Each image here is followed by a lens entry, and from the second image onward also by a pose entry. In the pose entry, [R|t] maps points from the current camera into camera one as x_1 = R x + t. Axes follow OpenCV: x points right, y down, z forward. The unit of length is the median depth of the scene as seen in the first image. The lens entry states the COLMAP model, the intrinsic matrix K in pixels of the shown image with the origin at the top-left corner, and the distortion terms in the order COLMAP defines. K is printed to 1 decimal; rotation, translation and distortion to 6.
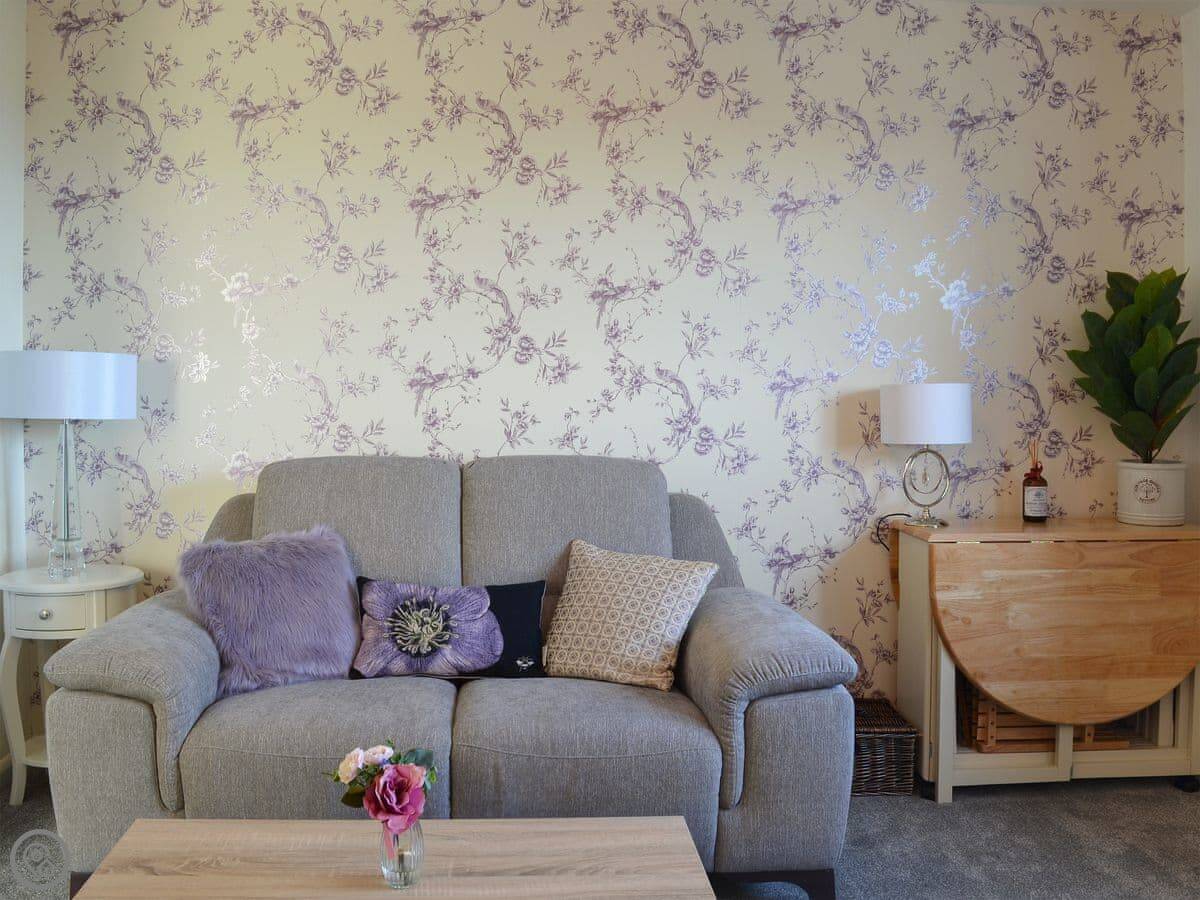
lens RADIAL K [[1186.8, 0, 570.2], [0, 1186.8, 436.8], [0, 0, 1]] dist [-0.061690, -0.001231]
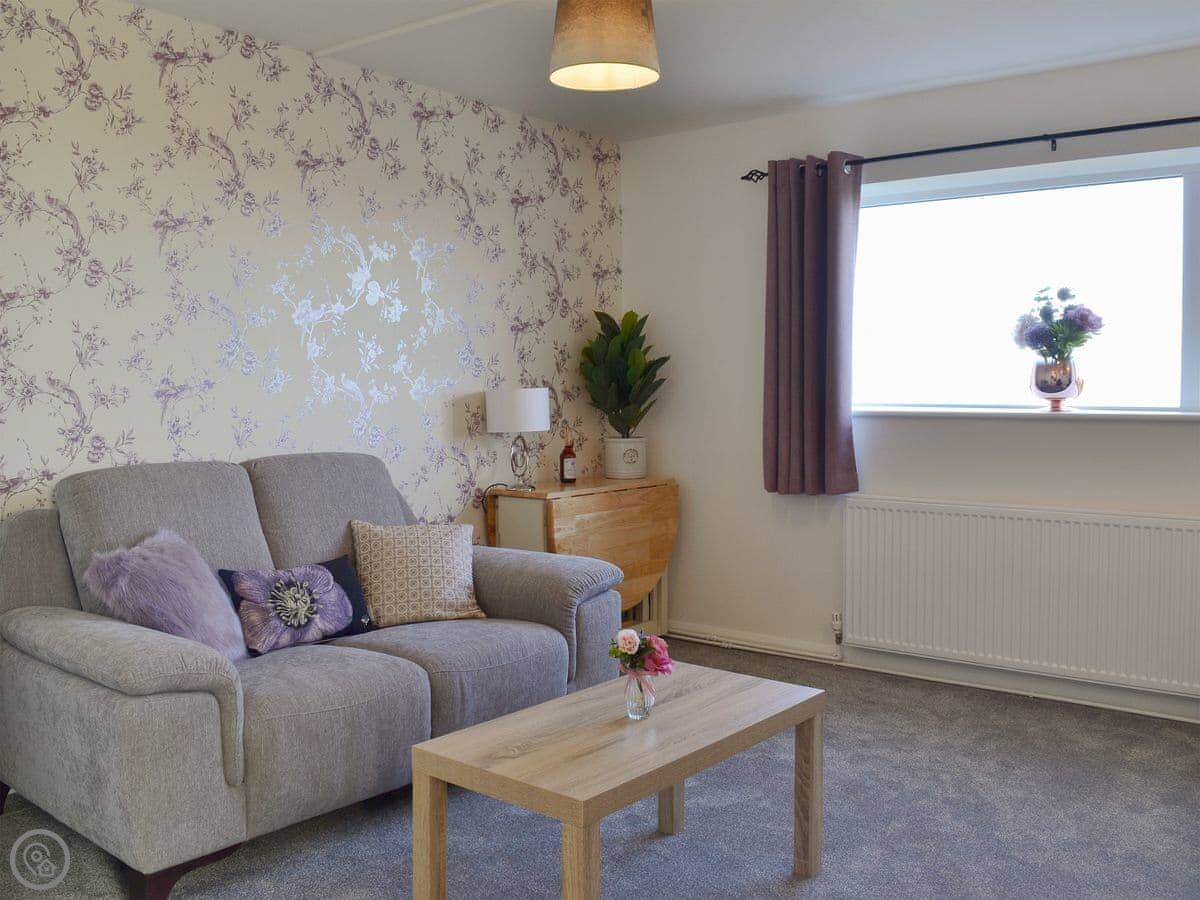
lens RADIAL K [[1186.5, 0, 600.0], [0, 1186.5, 450.0], [0, 0, 1]] dist [-0.000387, -0.014619]
pose [[0.657255, -0.051144, 0.751931, -0.686370], [0.045927, 0.998559, 0.027774, -0.006783], [-0.752268, 0.016279, 0.658657, 0.005415]]
